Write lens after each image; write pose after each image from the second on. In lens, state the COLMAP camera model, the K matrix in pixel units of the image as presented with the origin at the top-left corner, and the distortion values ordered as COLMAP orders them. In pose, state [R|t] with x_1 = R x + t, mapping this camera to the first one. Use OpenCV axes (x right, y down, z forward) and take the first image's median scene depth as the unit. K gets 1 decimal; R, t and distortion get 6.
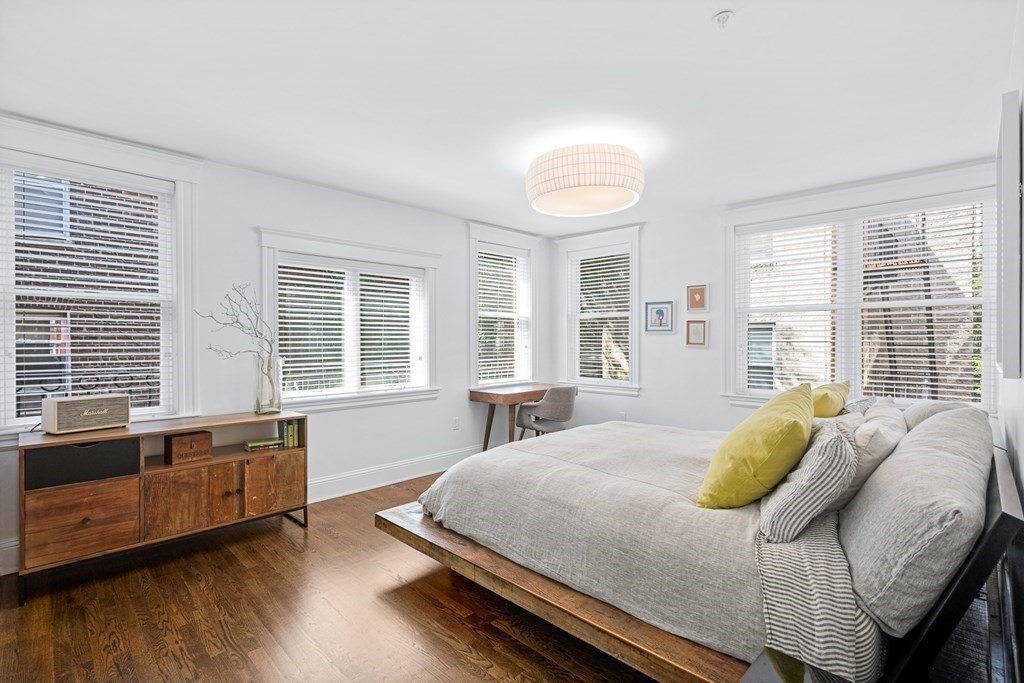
lens RADIAL K [[478.7, 0, 512.0], [0, 478.7, 341.5], [0, 0, 1]] dist [-0.001799, -0.000132]
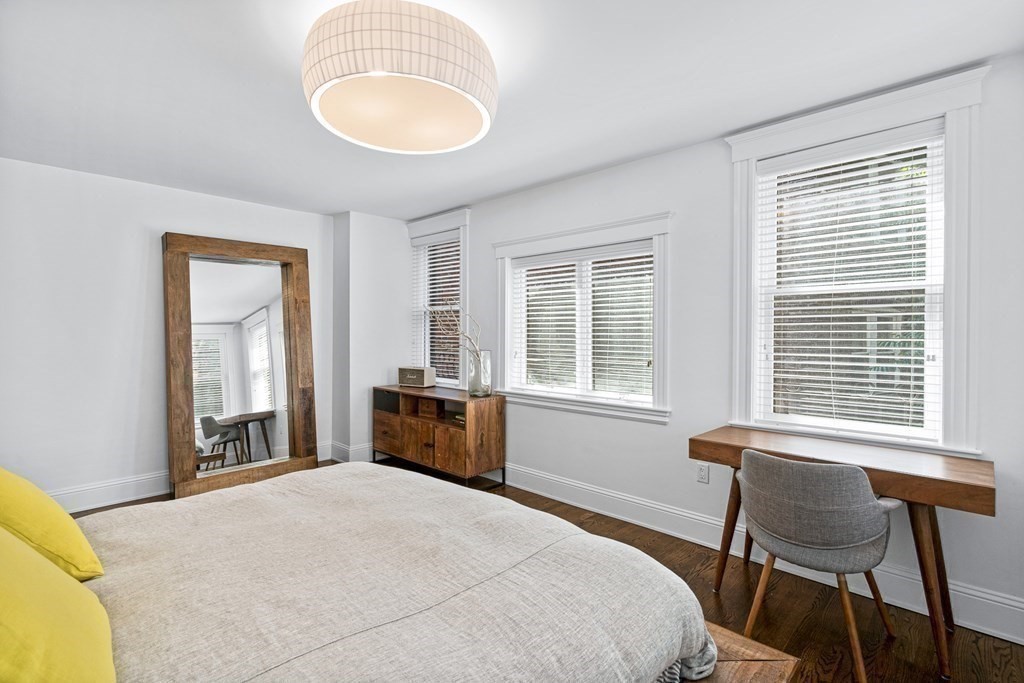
lens RADIAL K [[478.7, 0, 512.0], [0, 478.7, 341.5], [0, 0, 1]] dist [-0.001799, -0.000132]
pose [[0.034618, 0.014808, -0.999291, 0.804719], [-0.014230, 0.999796, 0.014322, -0.008087], [0.999299, 0.013724, 0.034822, 1.179611]]
